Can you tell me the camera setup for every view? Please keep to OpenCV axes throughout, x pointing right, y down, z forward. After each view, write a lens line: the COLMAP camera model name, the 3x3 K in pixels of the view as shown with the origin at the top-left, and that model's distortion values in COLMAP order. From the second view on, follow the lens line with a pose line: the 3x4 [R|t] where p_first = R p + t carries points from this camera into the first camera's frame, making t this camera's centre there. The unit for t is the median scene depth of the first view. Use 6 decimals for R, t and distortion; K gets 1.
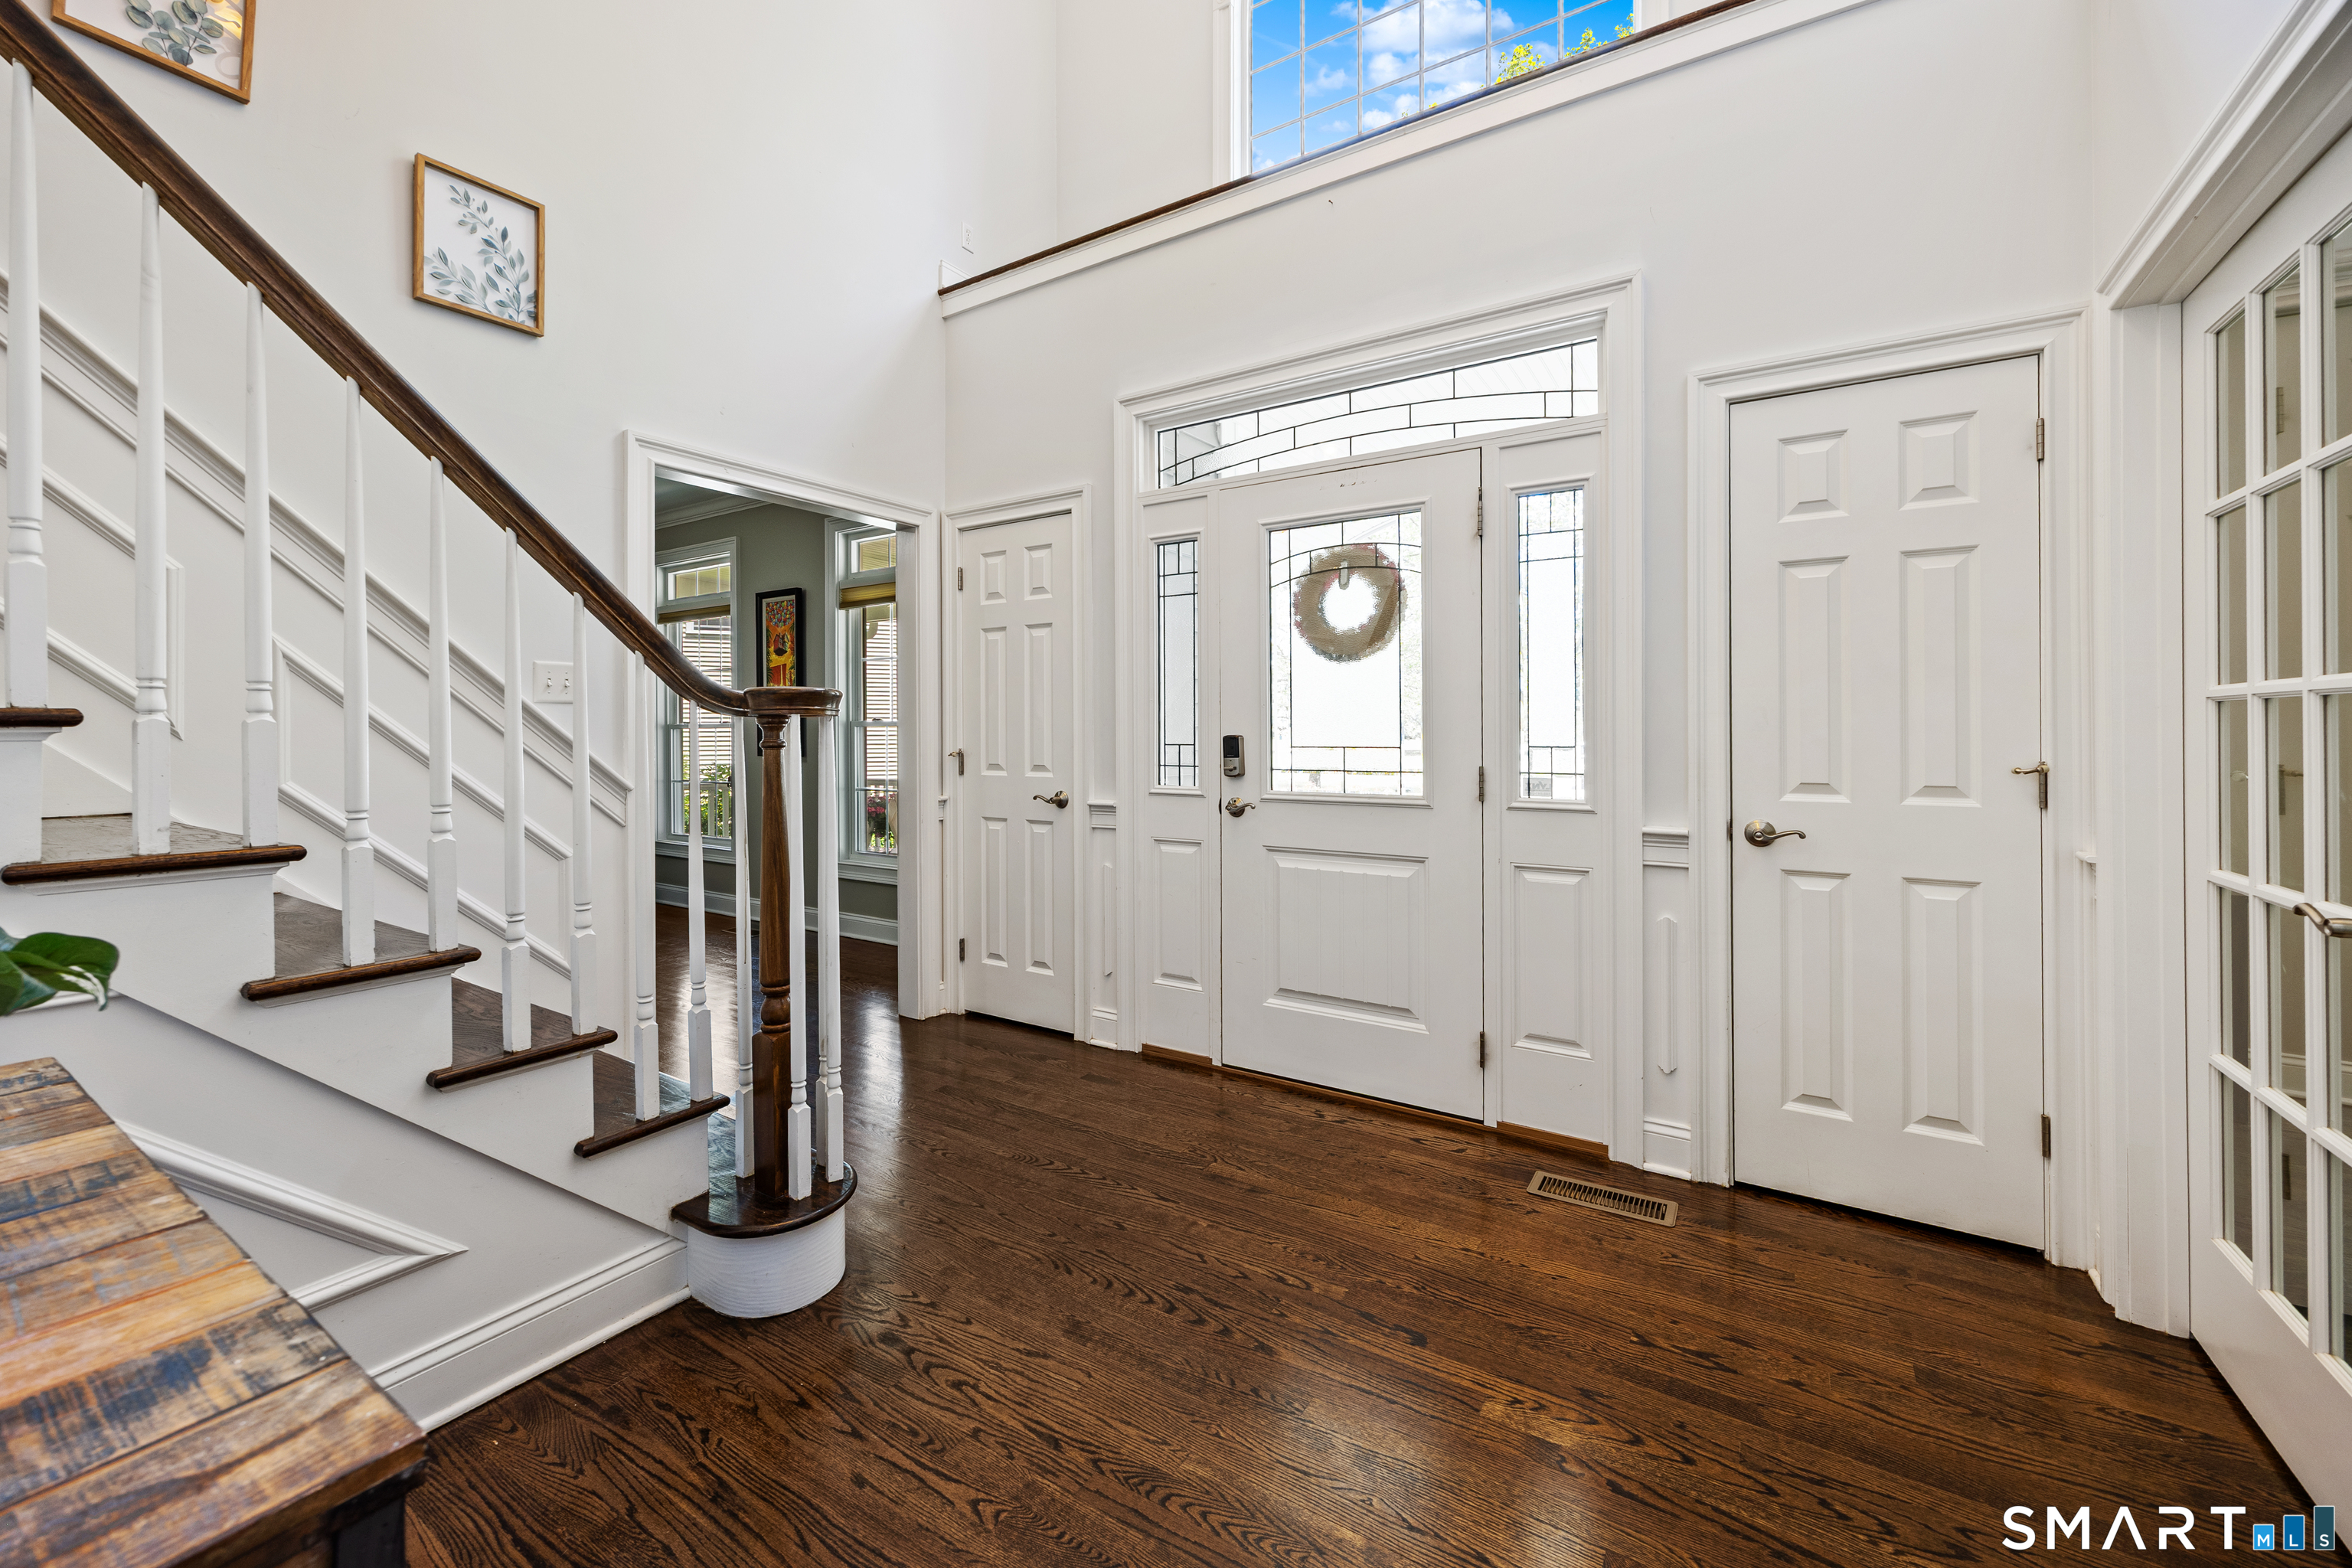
lens RADIAL K [[935.3, 0, 1182.1], [0, 935.3, 725.0], [0, 0, 1]] dist [-0.003094, -0.000094]
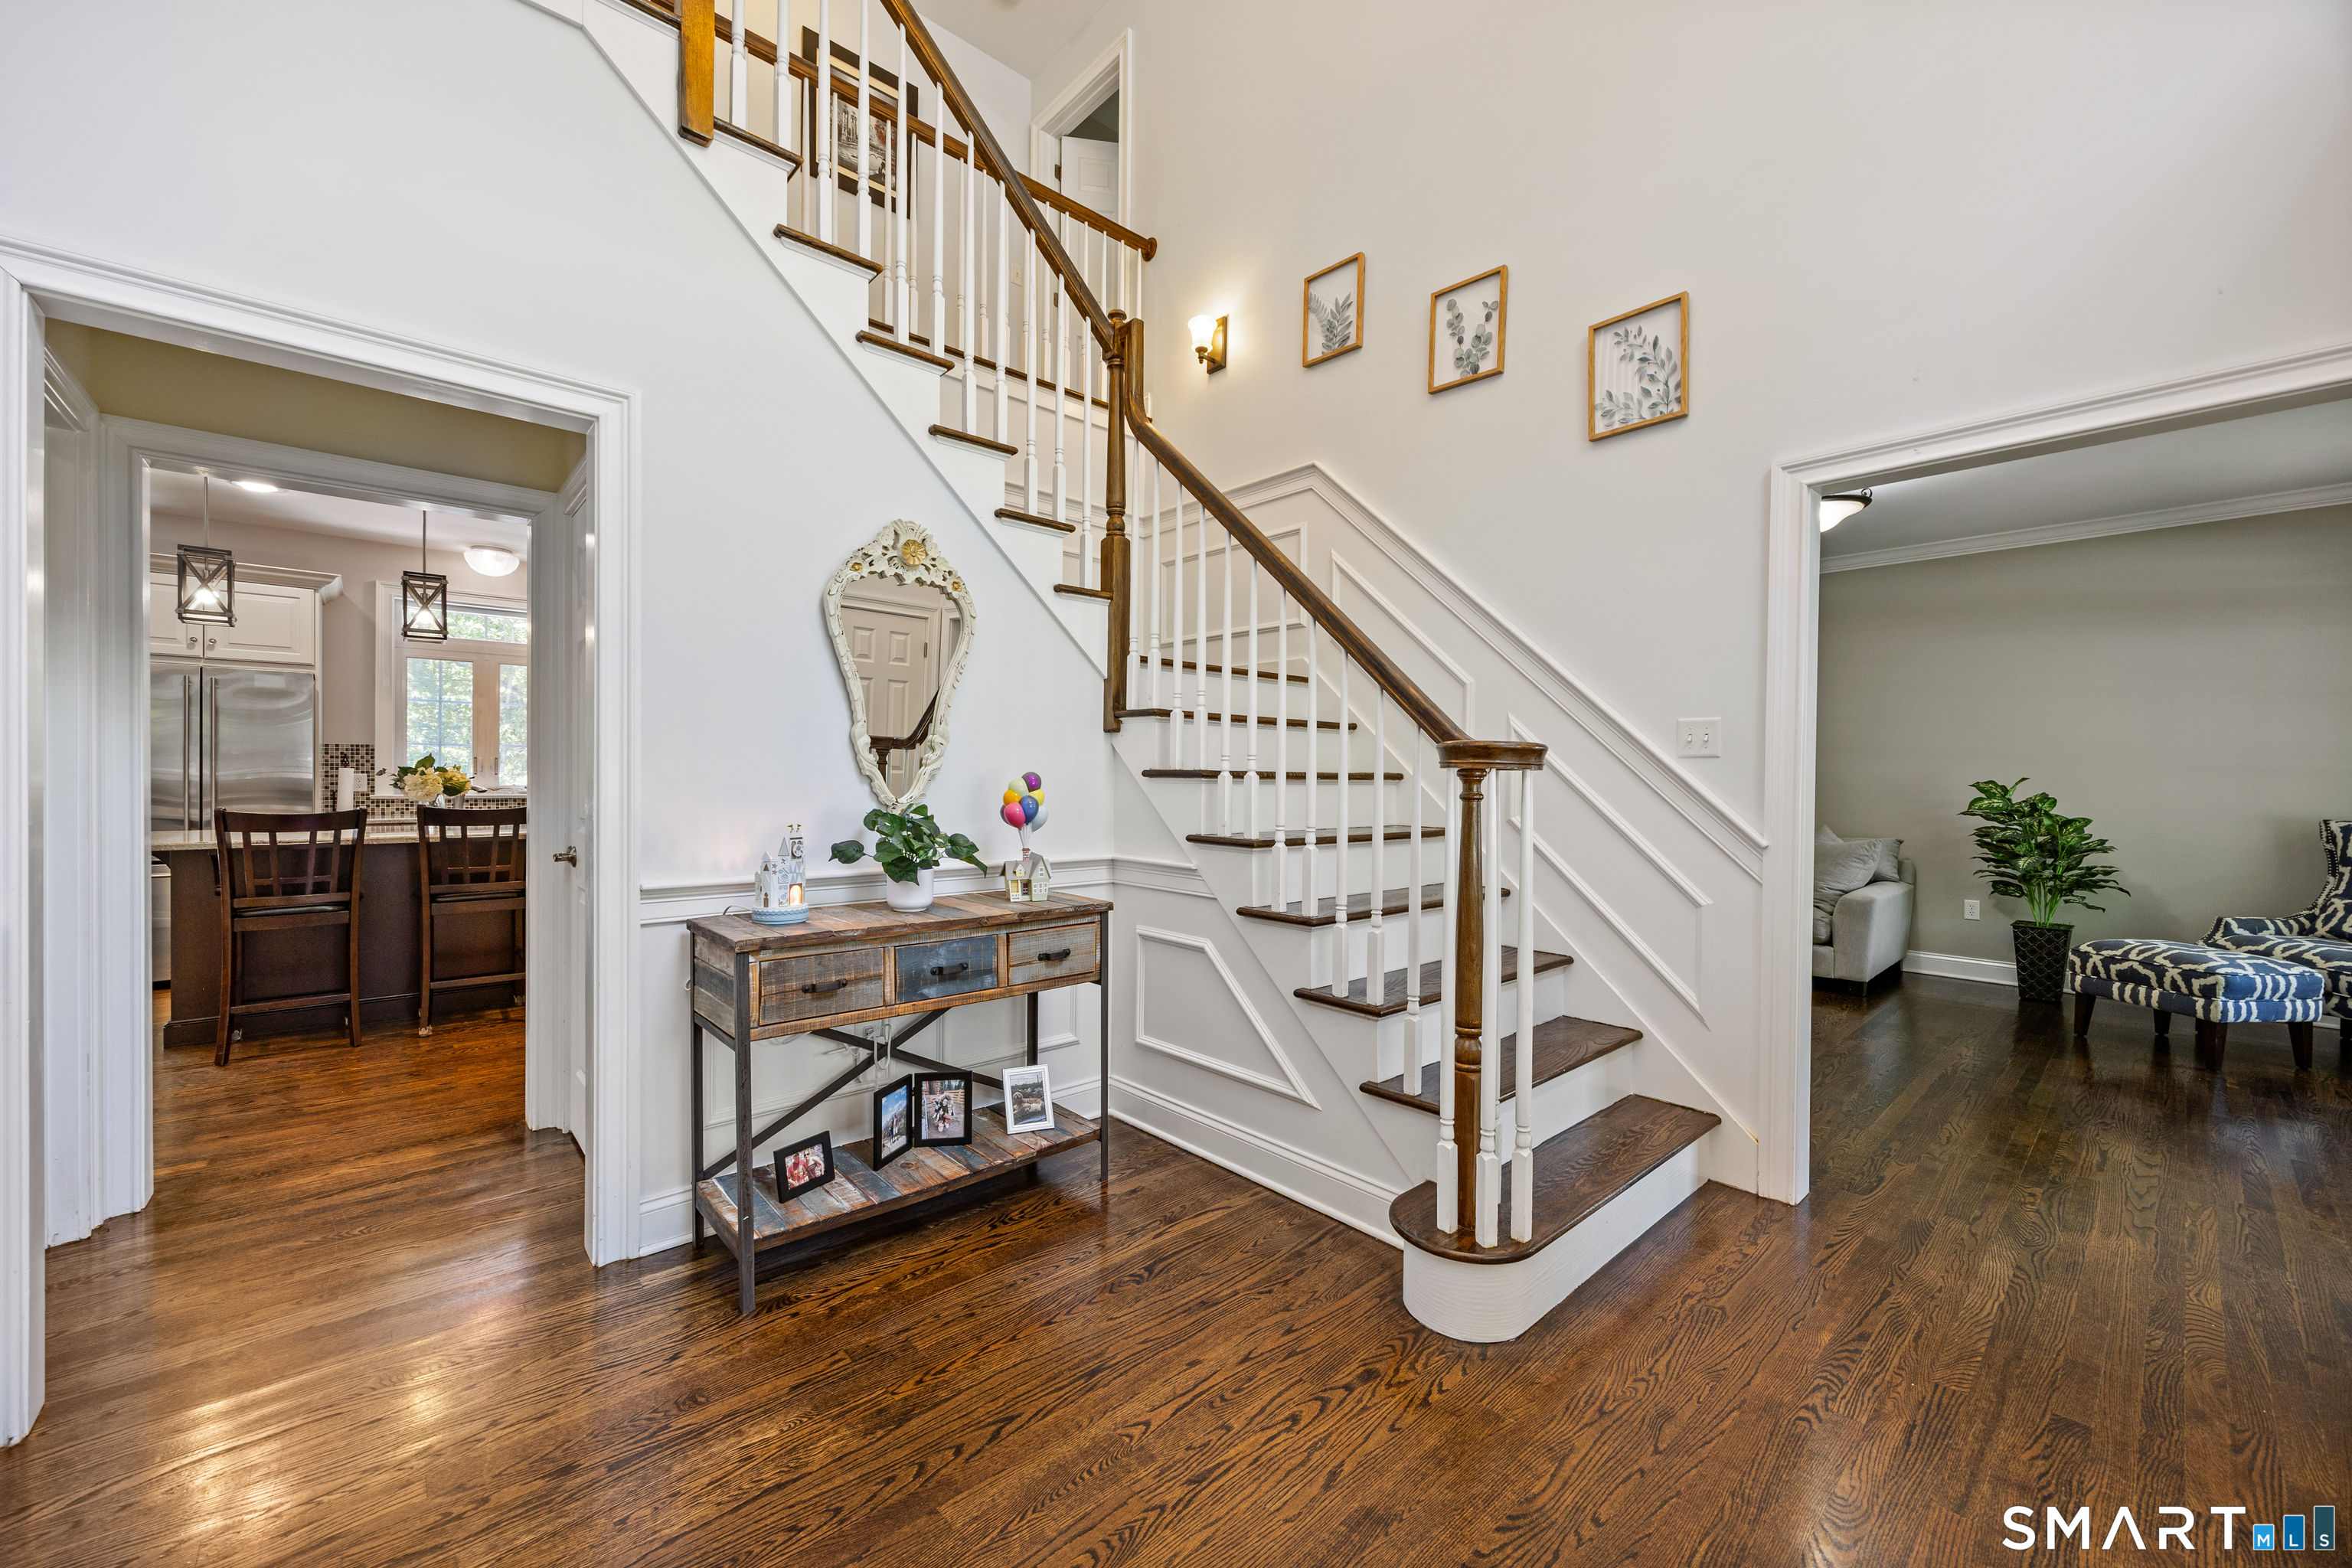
lens RADIAL K [[935.3, 0, 1191.1], [0, 935.3, 781.9], [0, 0, 1]] dist [-0.003094, -0.000094]
pose [[-0.267112, -0.000801, -0.963665, 0.583212], [-0.007613, 0.999970, 0.001279, 0.008058], [0.963635, 0.007678, -0.267110, 0.874036]]
